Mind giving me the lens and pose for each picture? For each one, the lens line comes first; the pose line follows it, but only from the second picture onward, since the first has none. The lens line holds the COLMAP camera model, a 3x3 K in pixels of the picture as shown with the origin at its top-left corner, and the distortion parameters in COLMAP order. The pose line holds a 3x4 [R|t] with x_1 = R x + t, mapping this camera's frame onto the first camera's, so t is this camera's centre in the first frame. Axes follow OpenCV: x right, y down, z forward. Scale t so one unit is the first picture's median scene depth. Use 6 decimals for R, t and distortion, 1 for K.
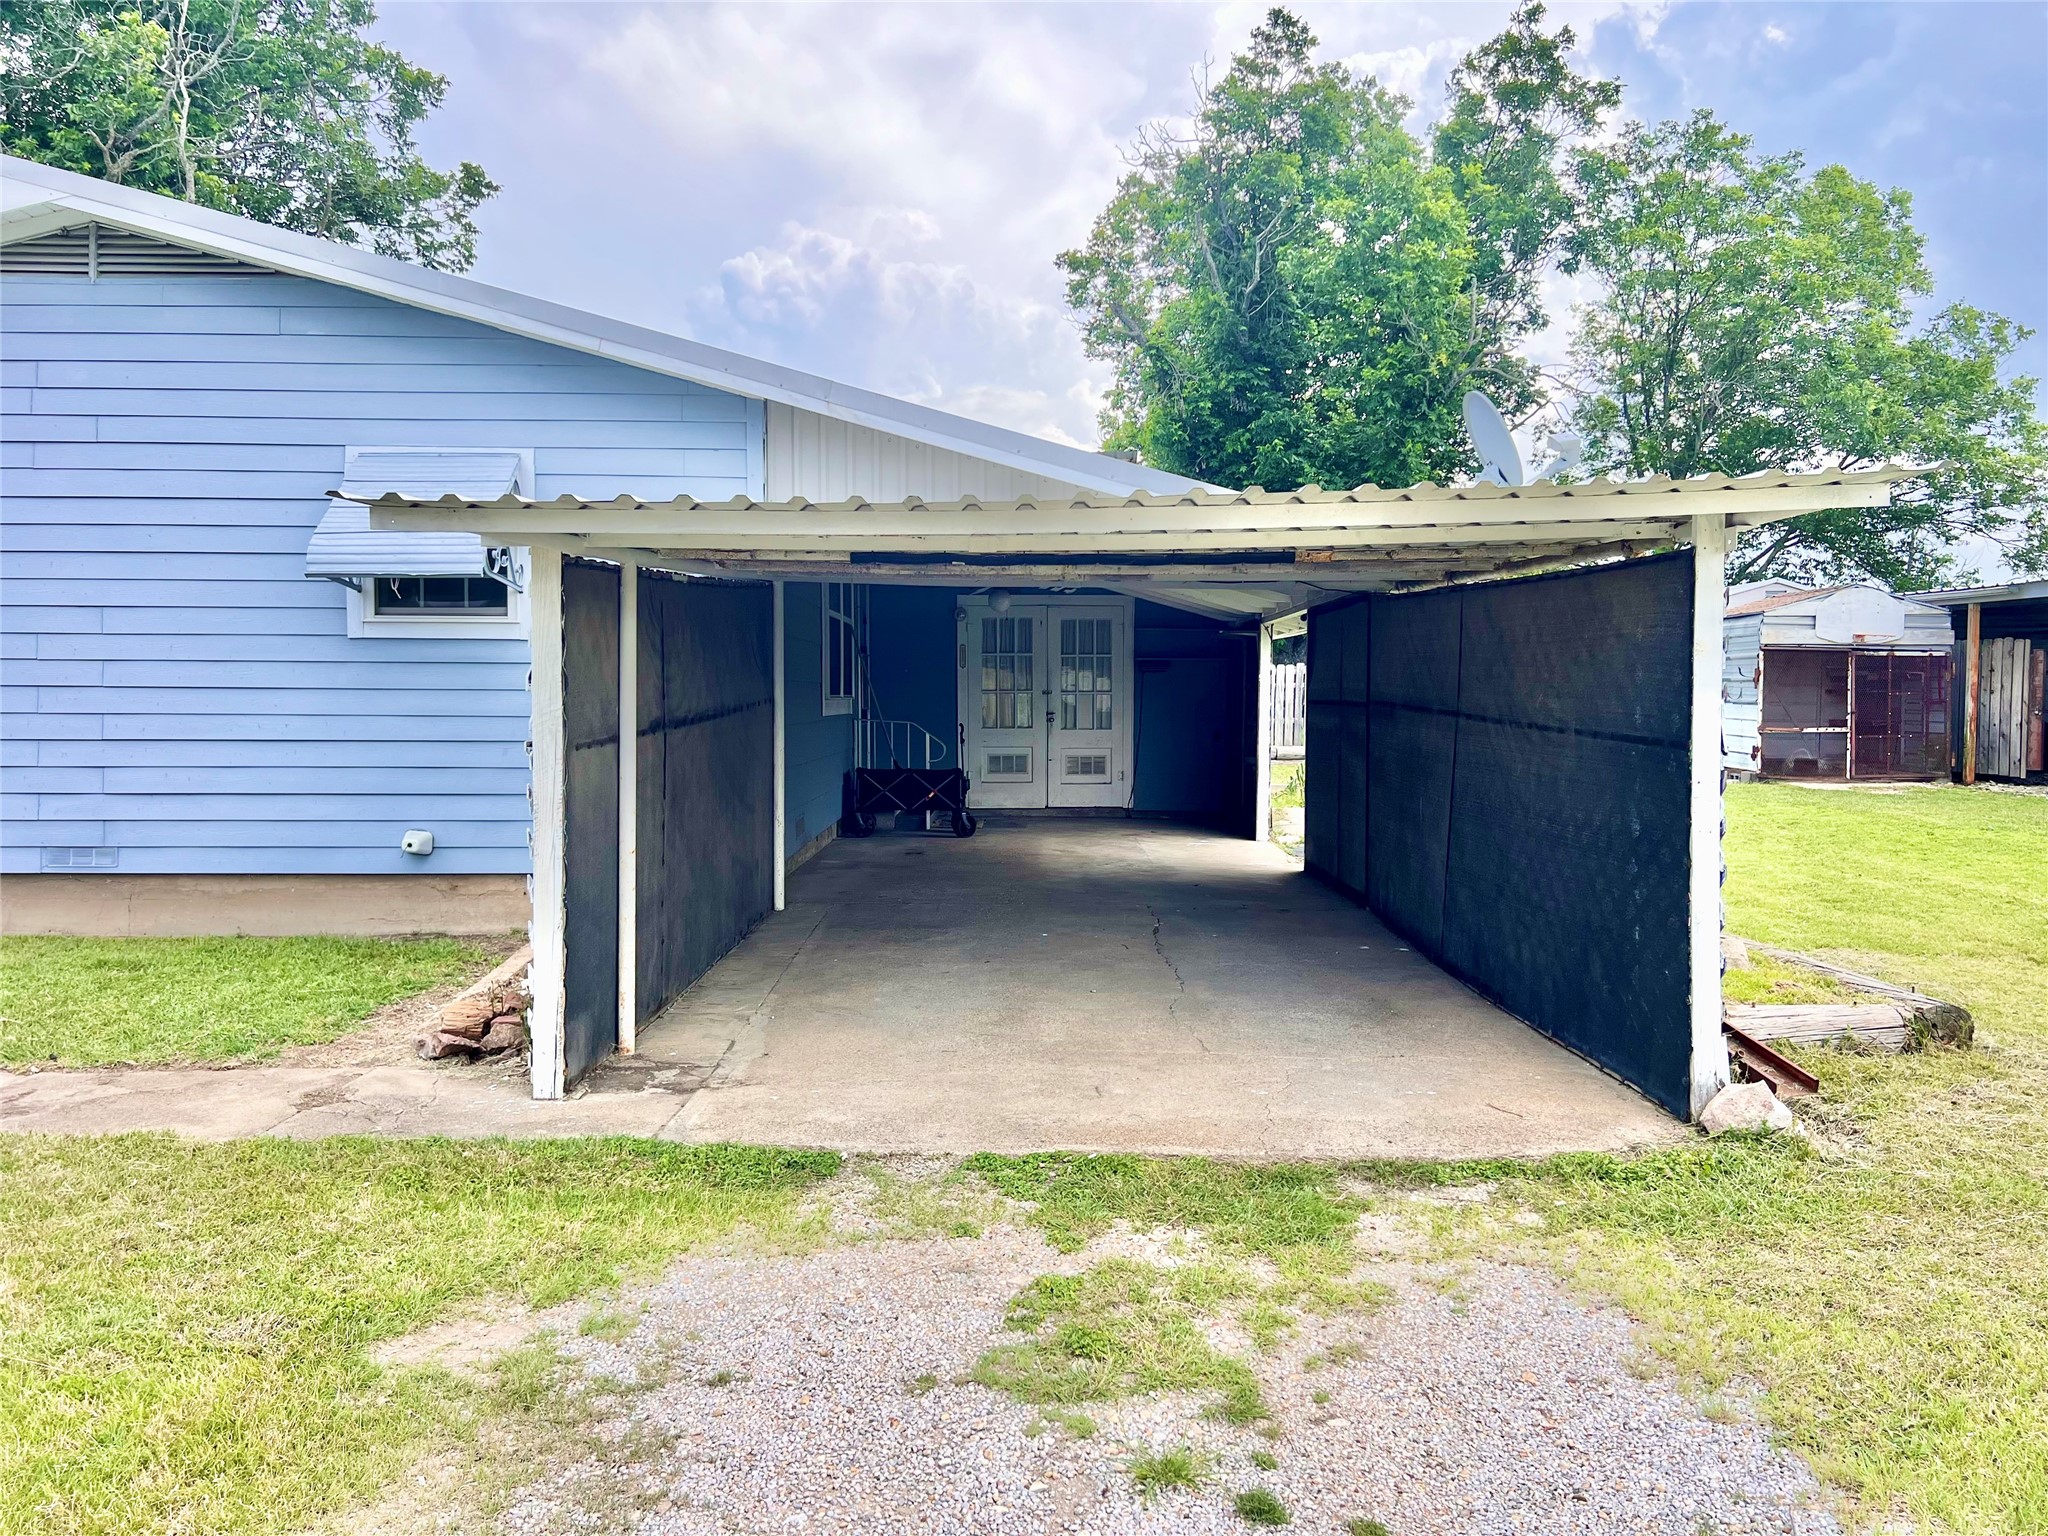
lens RADIAL K [[1525.4, 0, 1018.4], [0, 1525.4, 763.9], [0, 0, 1]] dist [0.079126, -0.090505]
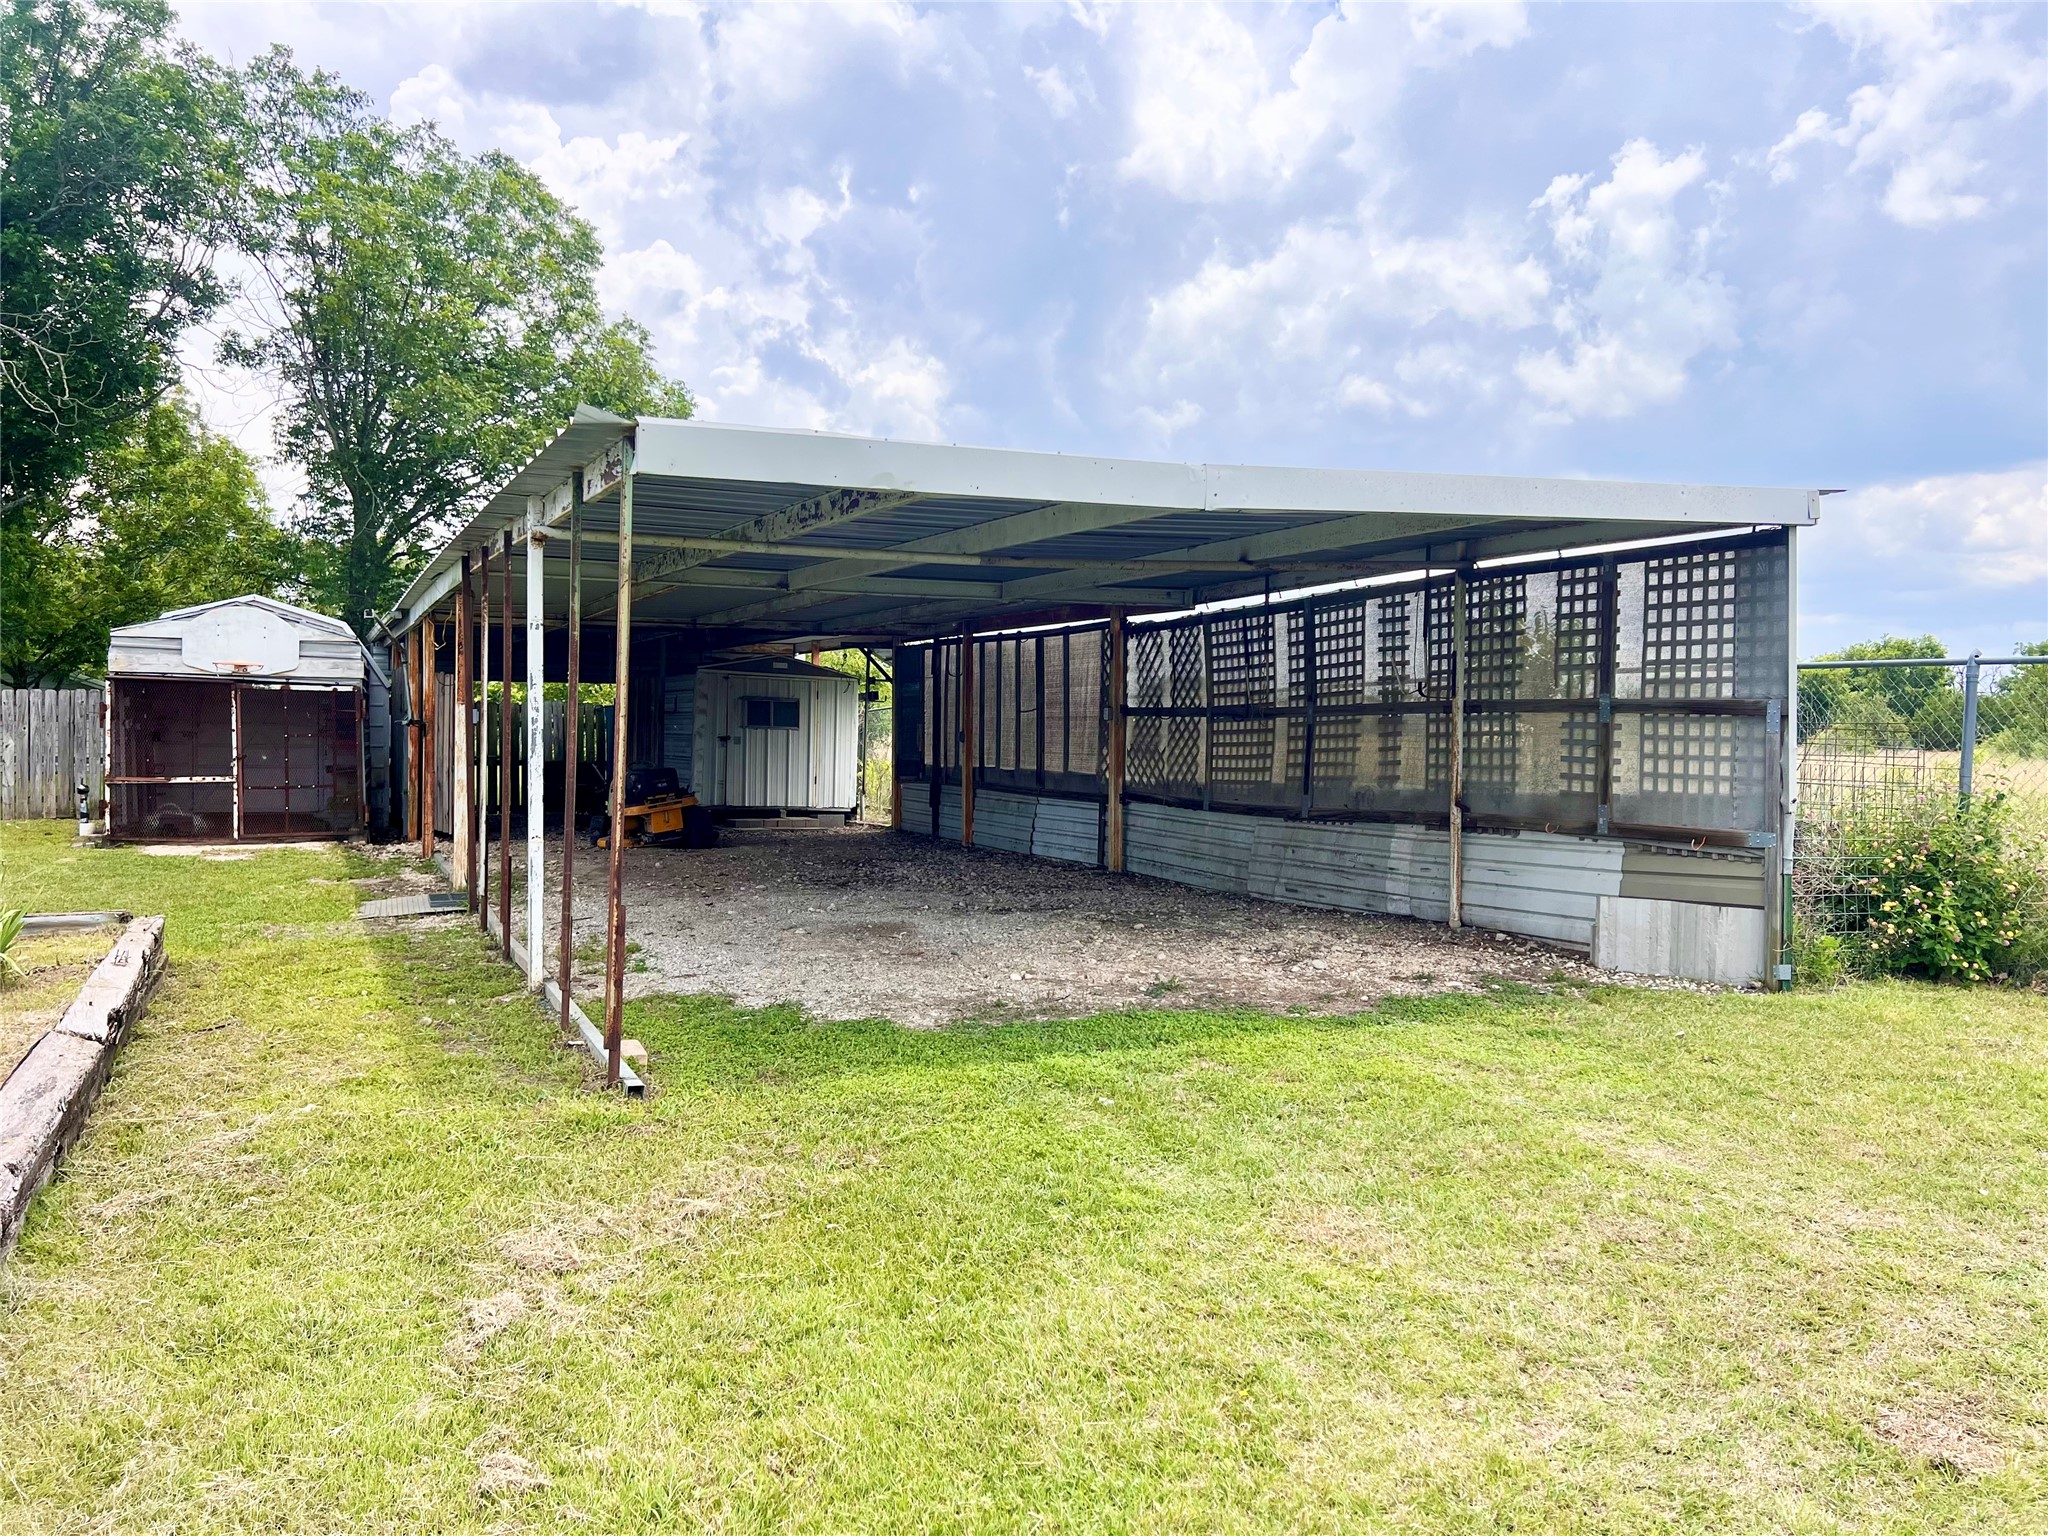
lens RADIAL K [[1535.4, 0, 1028.3], [0, 1535.4, 767.2], [0, 0, 1]] dist [0.055053, -0.064998]
pose [[0.897606, -0.000454, 0.440799, 0.524726], [0.010549, 0.999735, -0.020451, -0.006938], [-0.440673, 0.023007, 0.897373, 0.079130]]
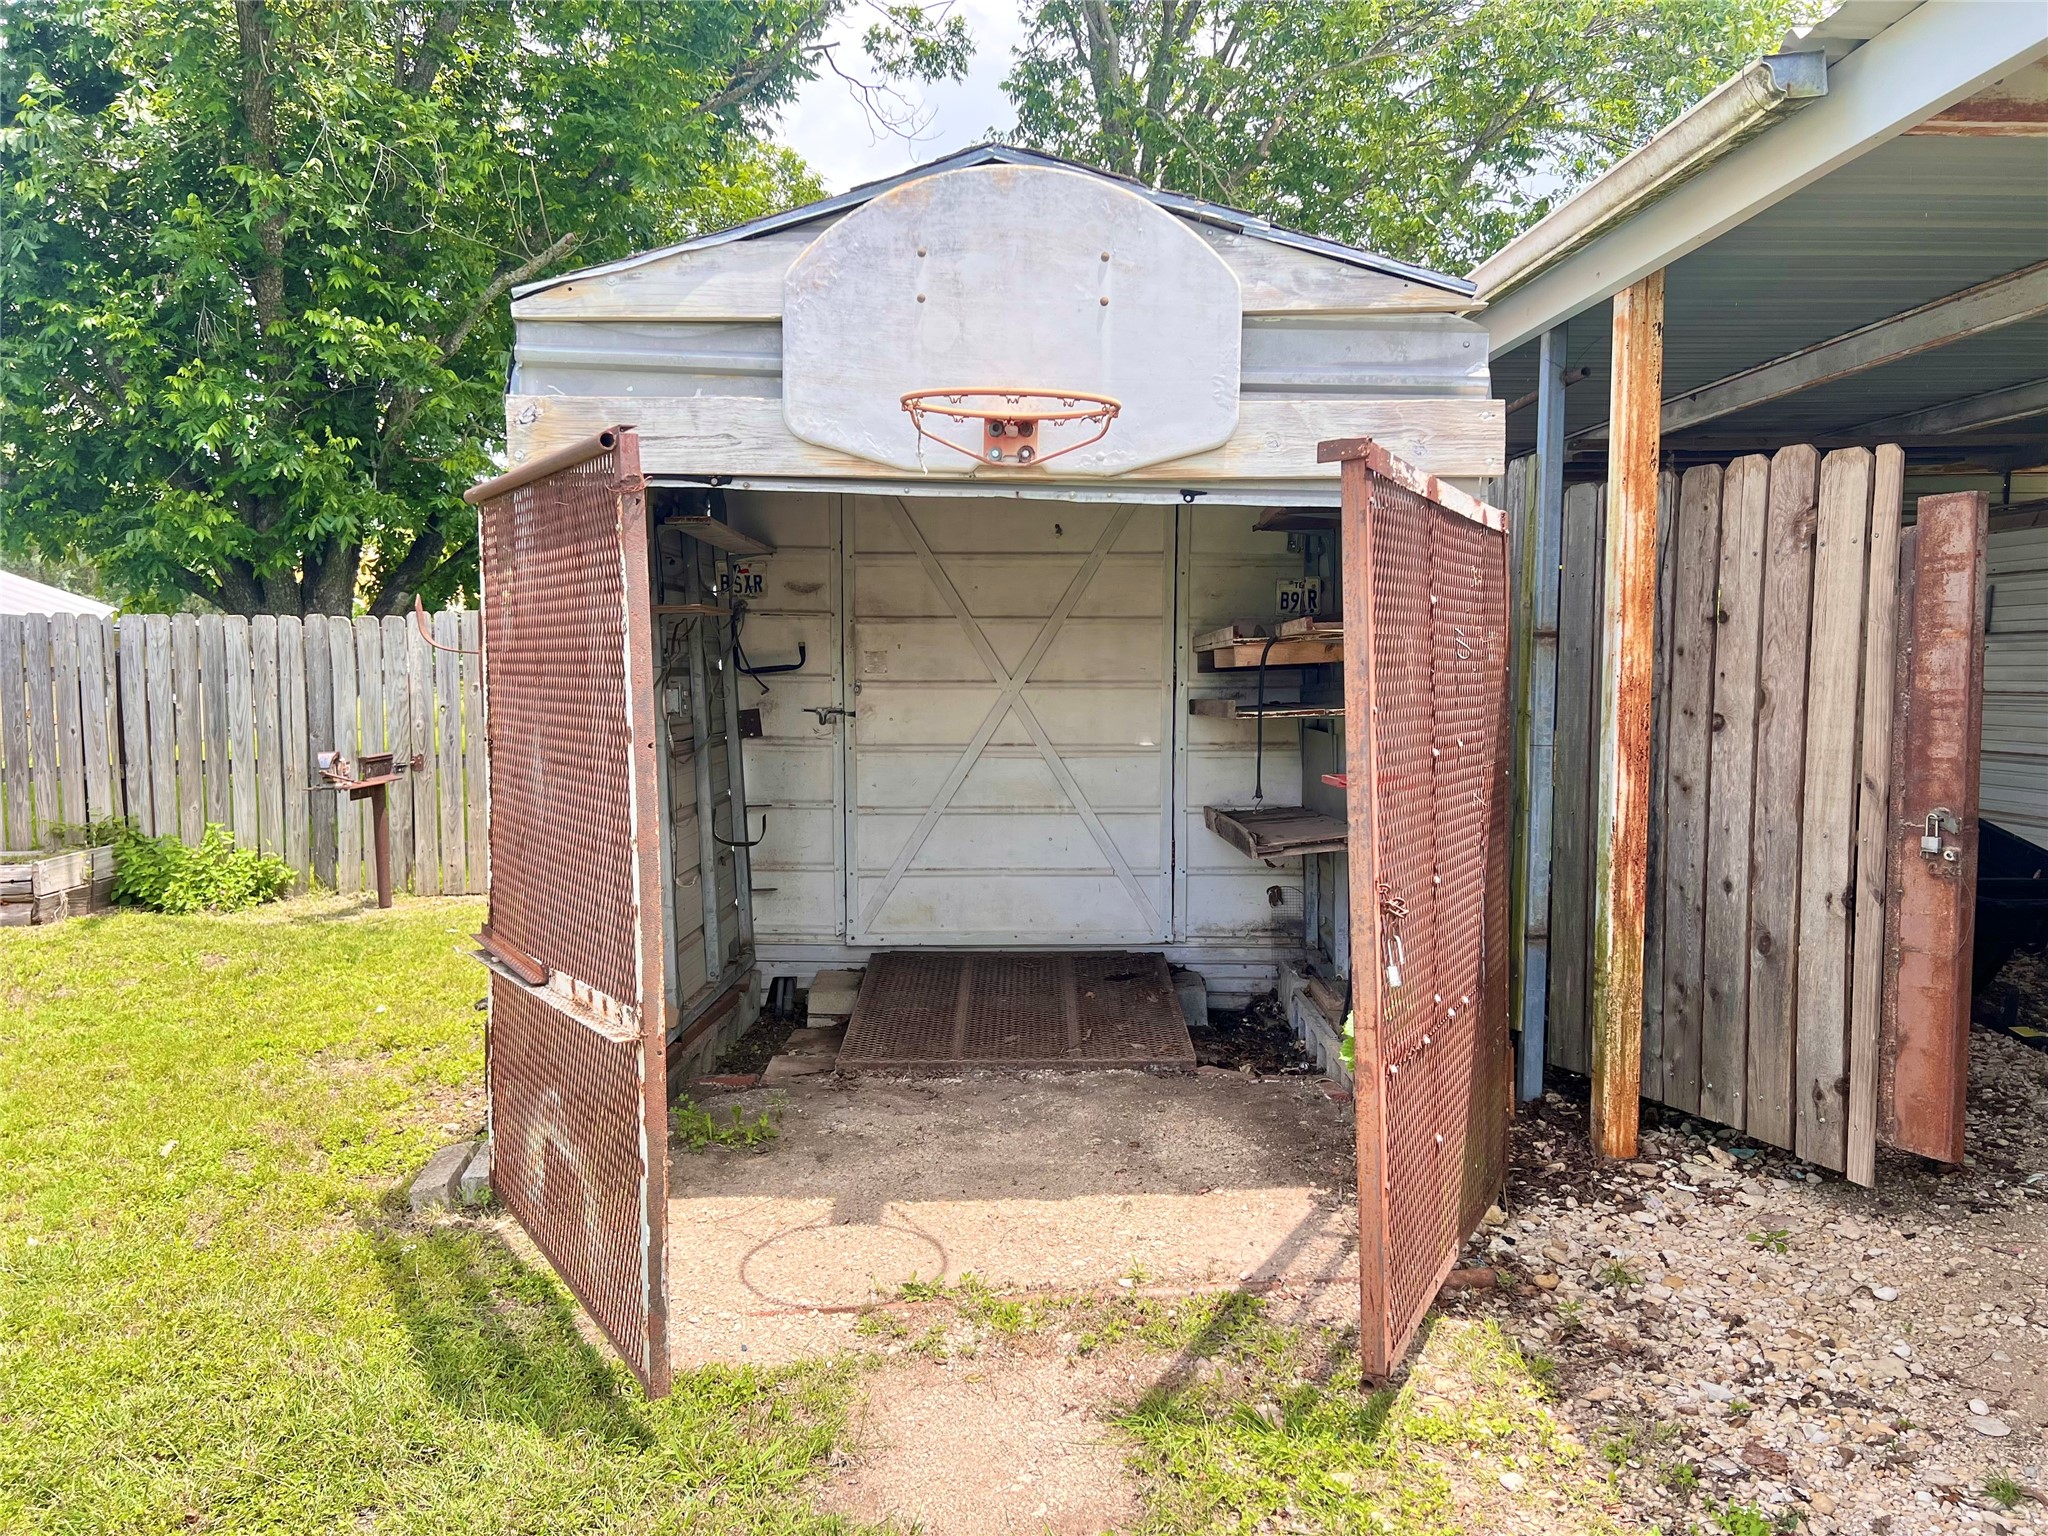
lens RADIAL K [[1535.4, 0, 1028.3], [0, 1535.4, 767.2], [0, 0, 1]] dist [0.055053, -0.064998]
pose [[0.998873, -0.008202, 0.046745, 0.506815], [0.006997, 0.999641, 0.025876, -0.044546], [-0.046941, -0.025519, 0.998572, 0.770051]]
